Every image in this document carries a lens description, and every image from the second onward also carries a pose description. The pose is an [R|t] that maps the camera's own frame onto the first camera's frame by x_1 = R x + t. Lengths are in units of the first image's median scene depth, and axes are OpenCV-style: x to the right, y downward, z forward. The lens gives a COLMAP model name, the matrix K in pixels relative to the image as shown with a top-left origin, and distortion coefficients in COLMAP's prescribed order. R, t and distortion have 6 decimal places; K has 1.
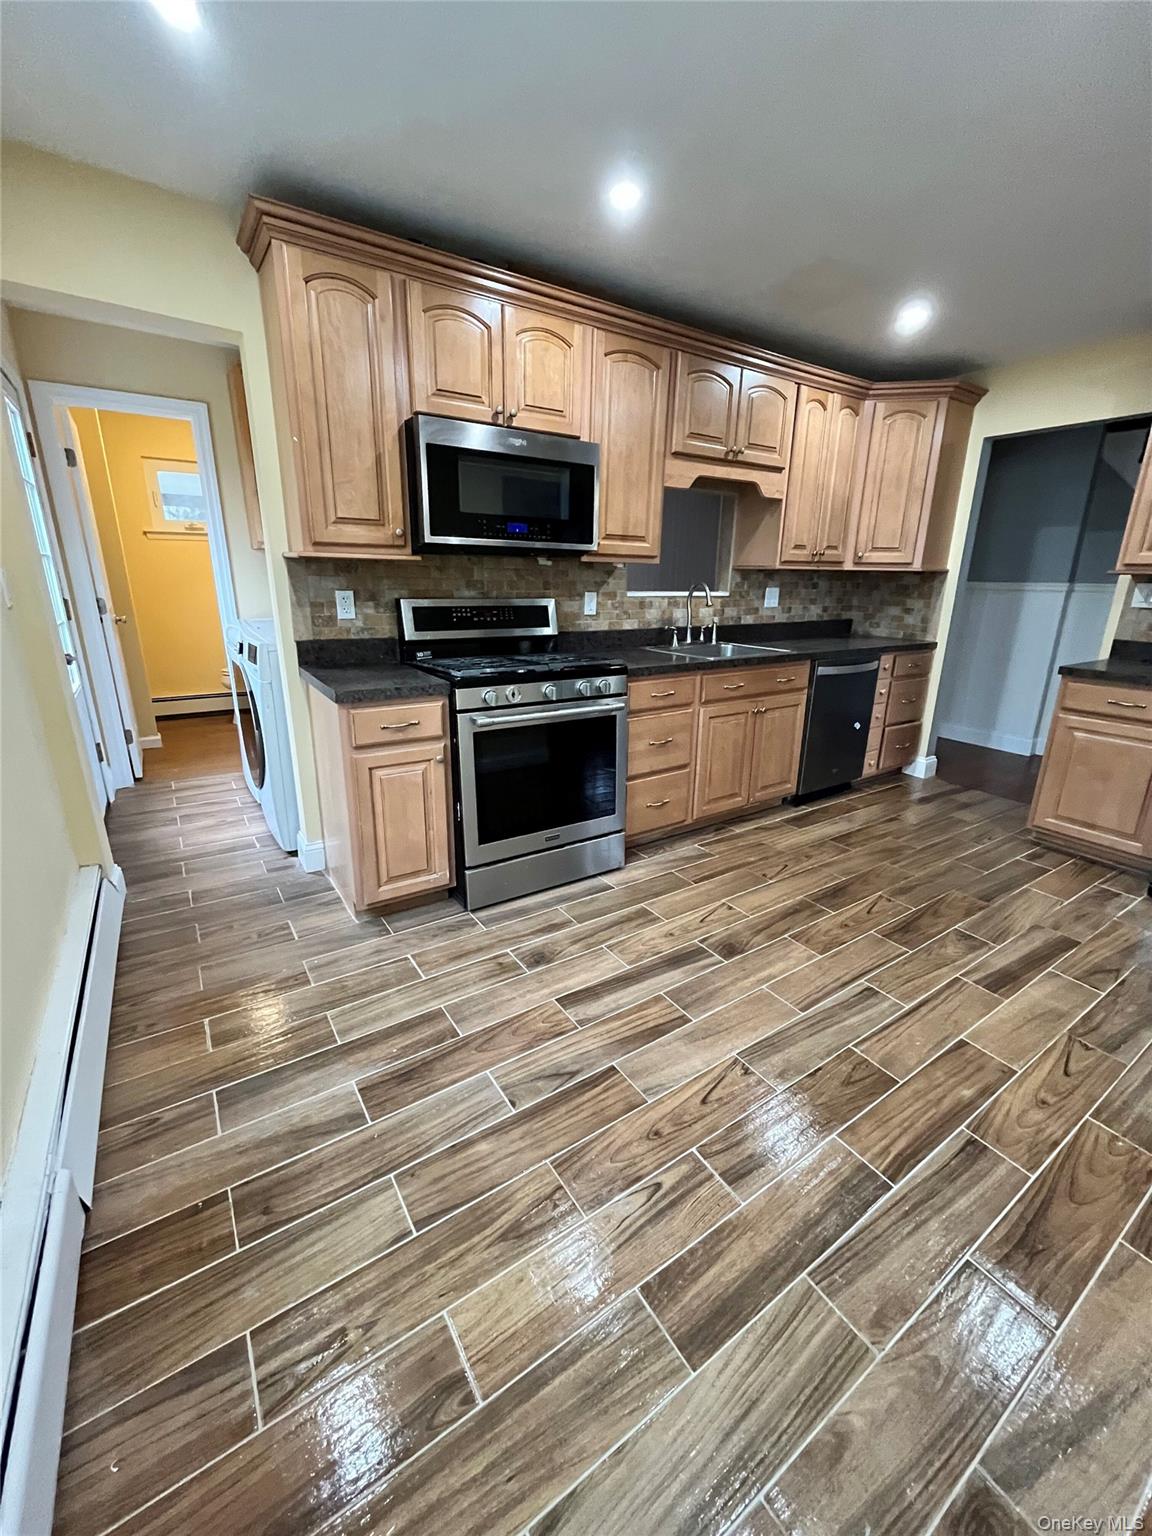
lens RADIAL K [[615.0, 0, 571.7], [0, 615.0, 760.5], [0, 0, 1]] dist [0.002050, 0.000116]
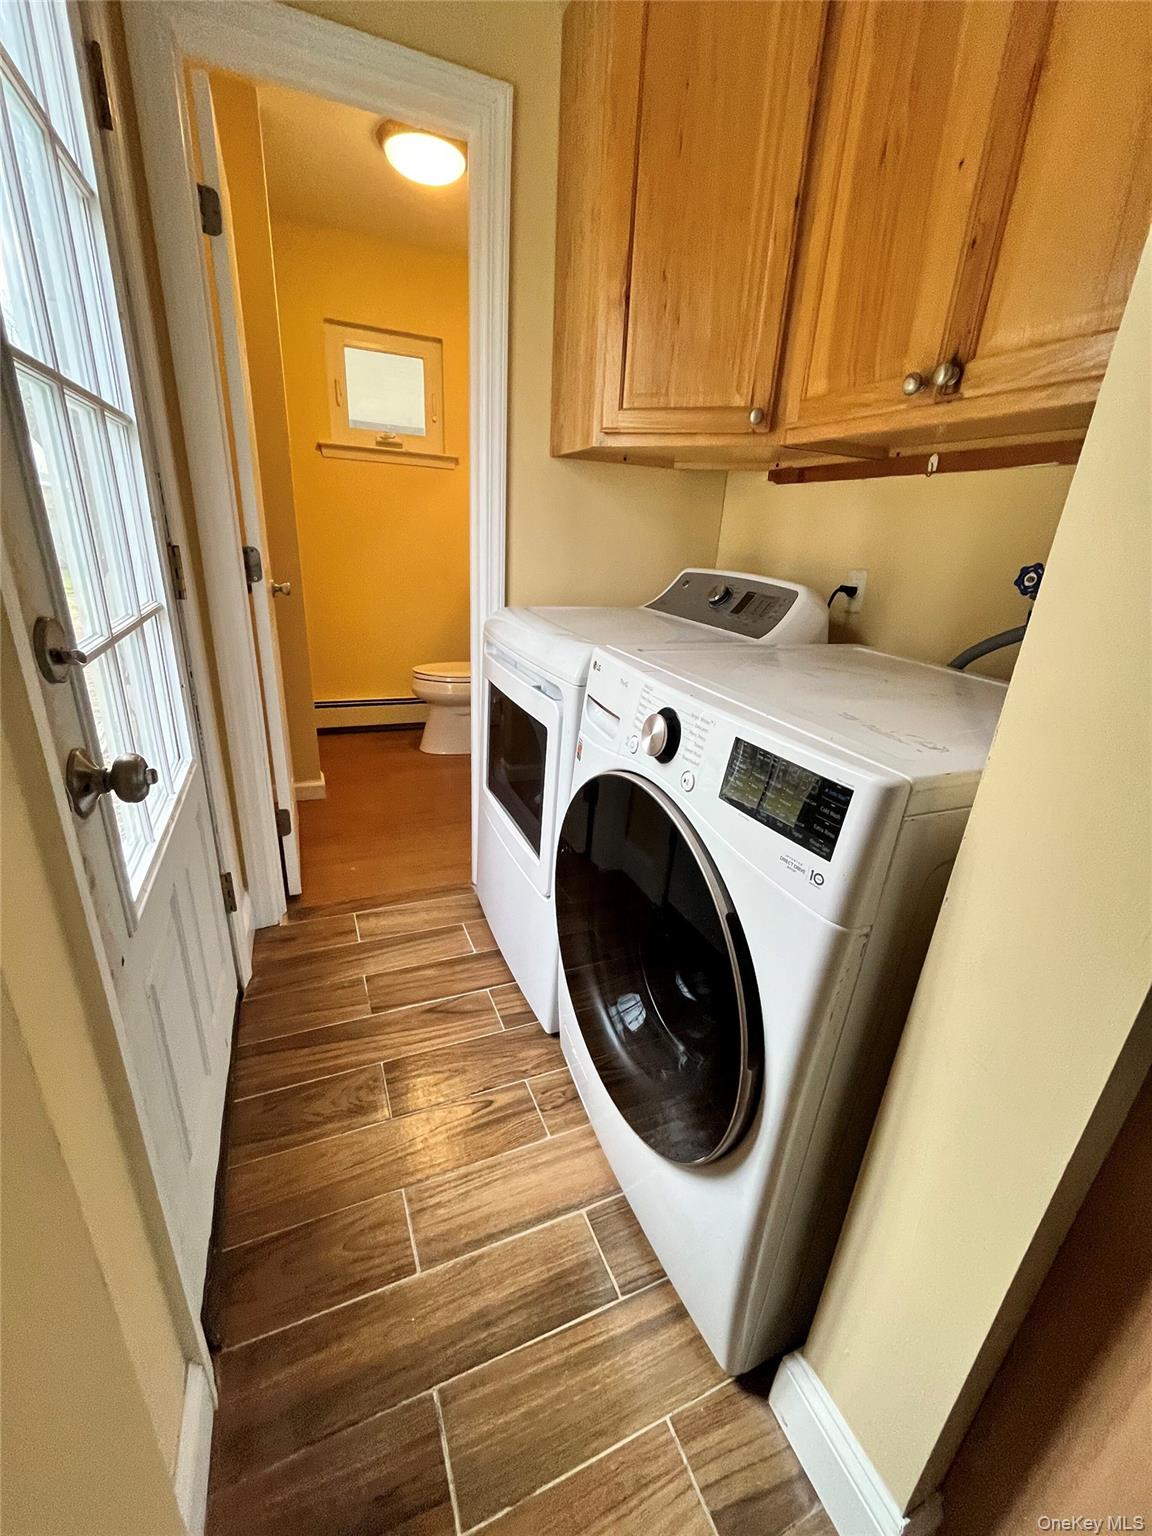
lens RADIAL K [[615.0, 0, 571.7], [0, 615.0, 760.5], [0, 0, 1]] dist [0.002050, 0.000116]
pose [[0.984075, 0.097374, -0.148711, -0.406827], [-0.090407, 0.994497, 0.052930, -0.137591], [0.153046, -0.038643, 0.987463, 0.525670]]
